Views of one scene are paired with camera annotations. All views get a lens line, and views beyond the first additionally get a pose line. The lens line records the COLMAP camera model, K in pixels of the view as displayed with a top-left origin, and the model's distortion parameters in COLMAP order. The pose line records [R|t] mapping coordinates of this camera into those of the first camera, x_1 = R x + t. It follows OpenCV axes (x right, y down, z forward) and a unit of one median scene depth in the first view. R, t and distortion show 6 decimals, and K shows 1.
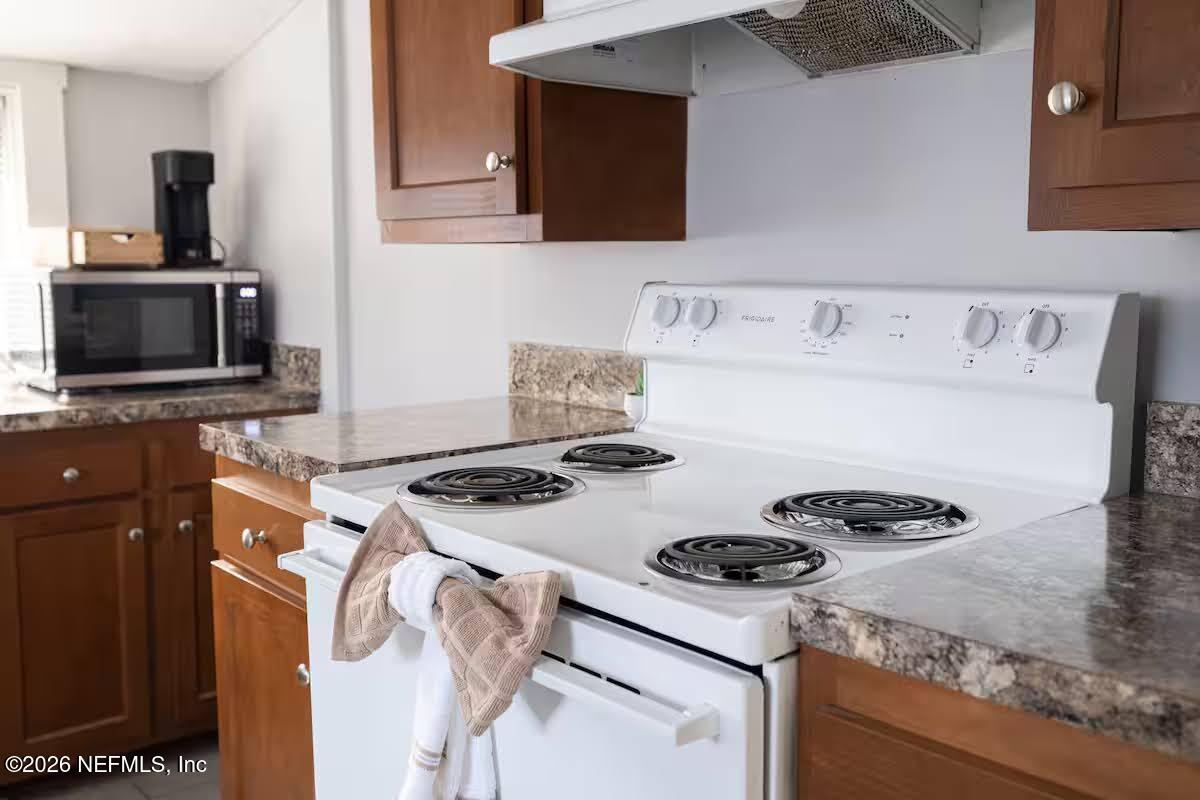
lens RADIAL K [[1167.7, 0, 601.8], [0, 1167.7, 398.4], [0, 0, 1]] dist [0.010020, 0.000000]
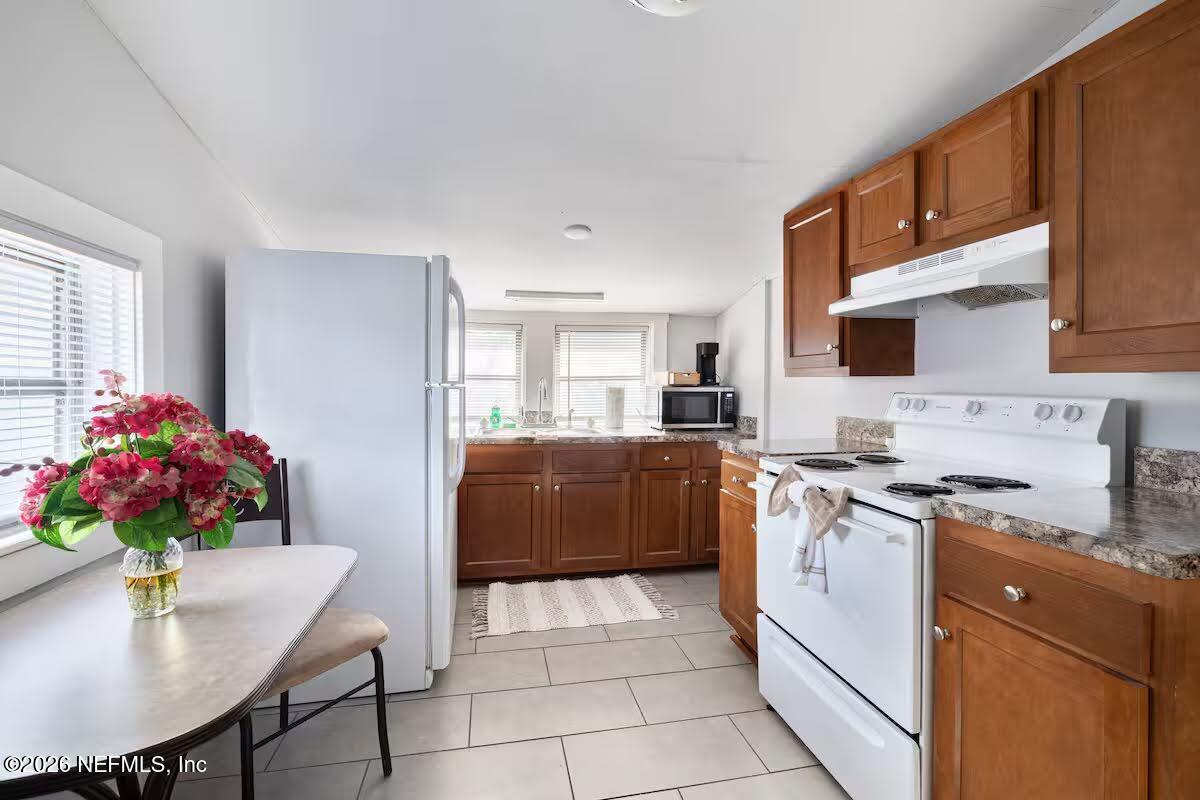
lens RADIAL K [[552.7, 0, 601.9], [0, 552.7, 390.5], [0, 0, 1]] dist [0.004595, -0.000011]
pose [[0.881475, 0.009258, -0.472140, 0.055559], [-0.057784, 0.994409, -0.088381, 0.047022], [0.468683, 0.105188, 0.877082, -0.419925]]
